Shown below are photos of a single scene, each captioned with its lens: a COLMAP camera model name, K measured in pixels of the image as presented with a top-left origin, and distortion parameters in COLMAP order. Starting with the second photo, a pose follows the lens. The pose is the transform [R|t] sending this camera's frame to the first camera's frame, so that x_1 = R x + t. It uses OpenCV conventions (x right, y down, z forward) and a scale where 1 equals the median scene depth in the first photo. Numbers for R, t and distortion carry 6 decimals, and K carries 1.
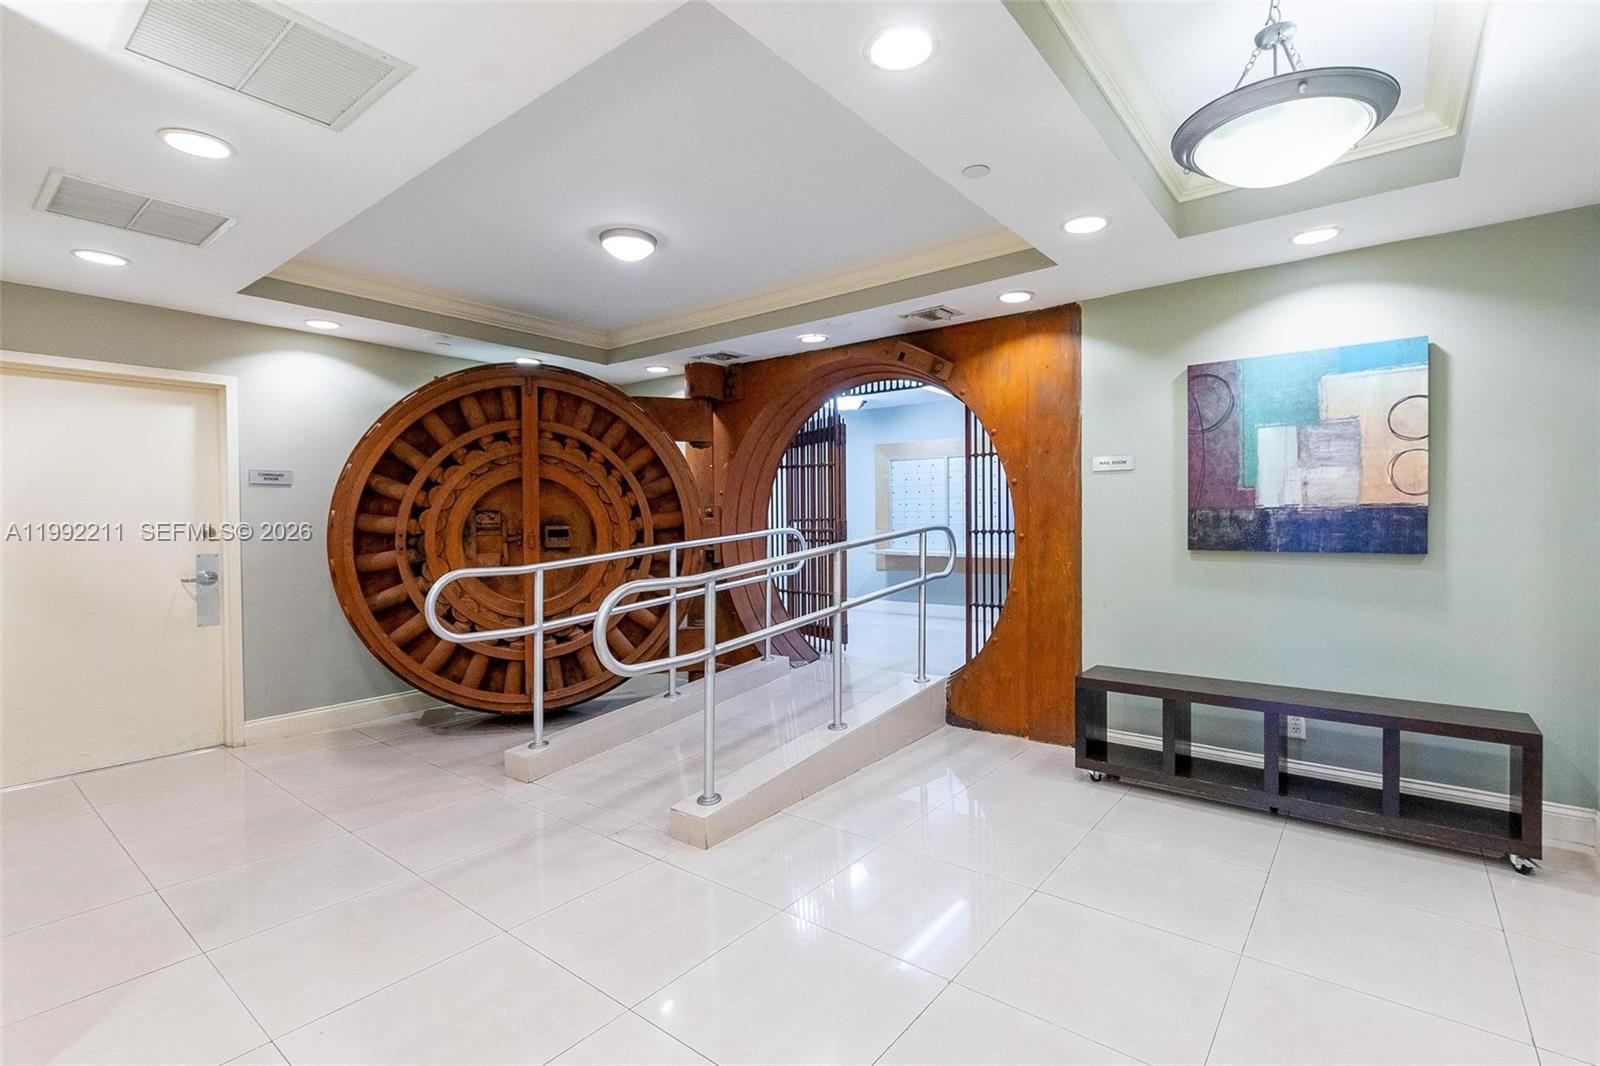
lens RADIAL K [[738.7, 0, 800.0], [0, 738.7, 533.0], [0, 0, 1]] dist [0.050779, -0.000041]
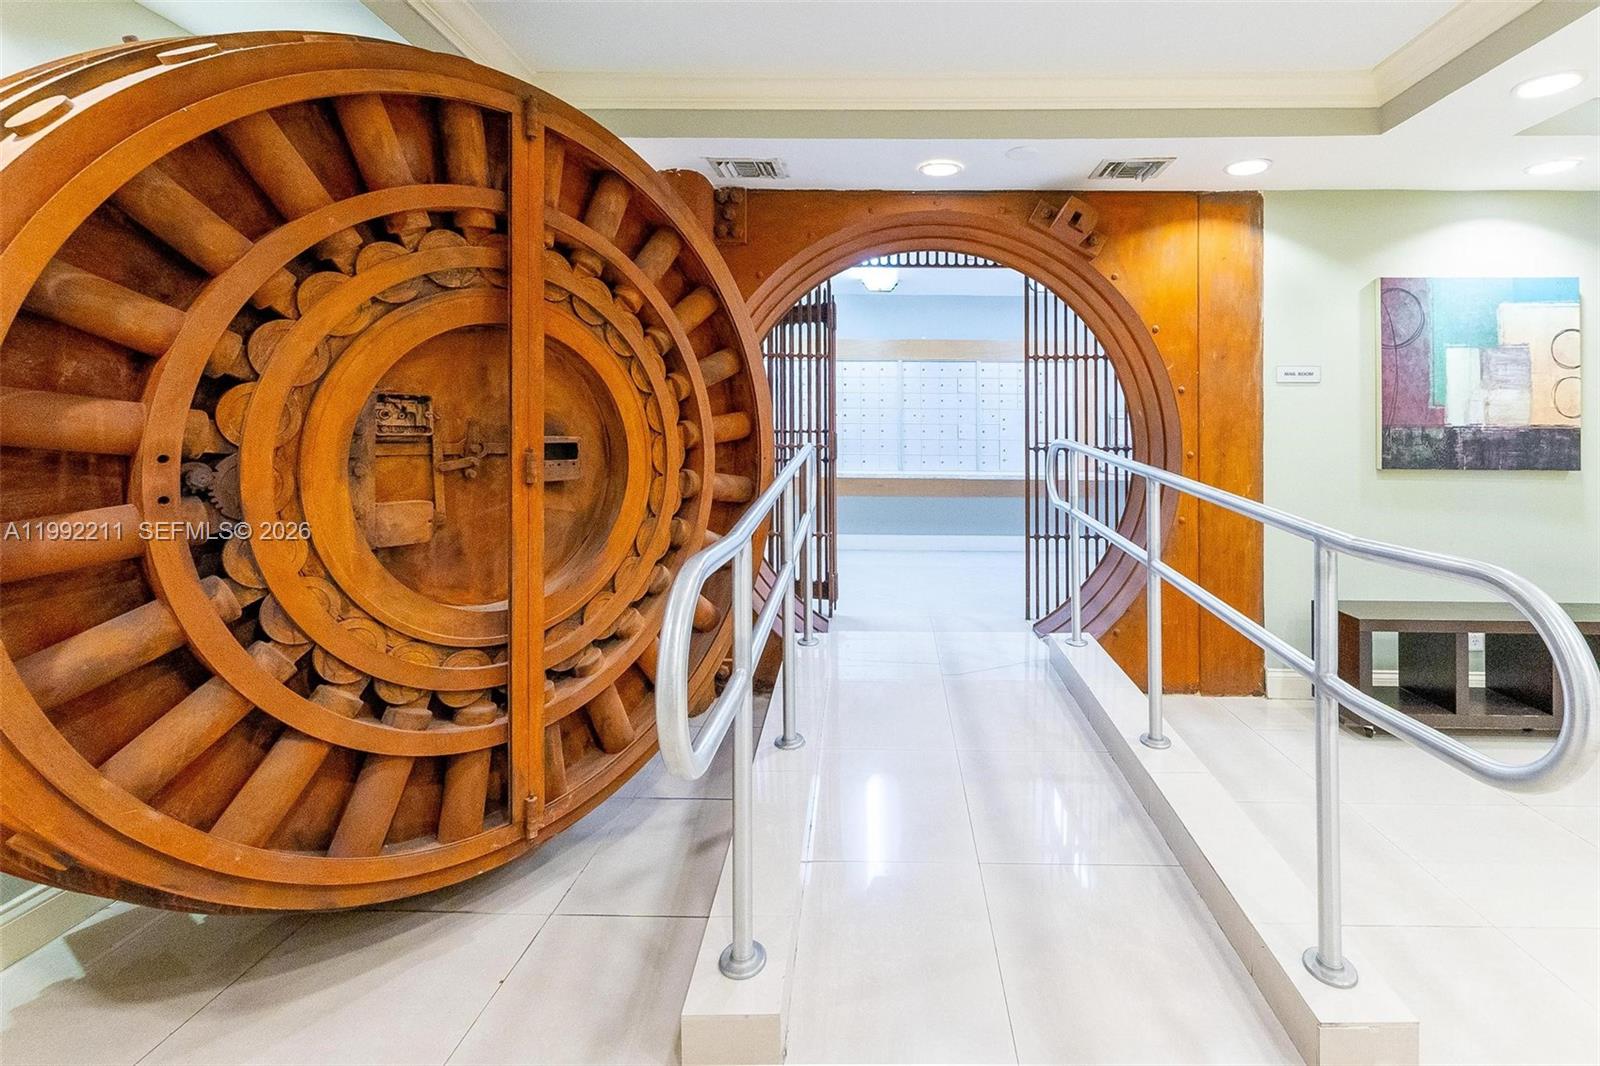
lens RADIAL K [[695.5, 0, 800.0], [0, 695.5, 442.1], [0, 0, 1]] dist [0.000283, 0.000248]
pose [[0.801930, 0.007917, 0.597366, -0.490816], [-0.001234, 0.999932, -0.011596, -0.000481], [-0.597417, 0.008562, 0.801885, 0.586147]]
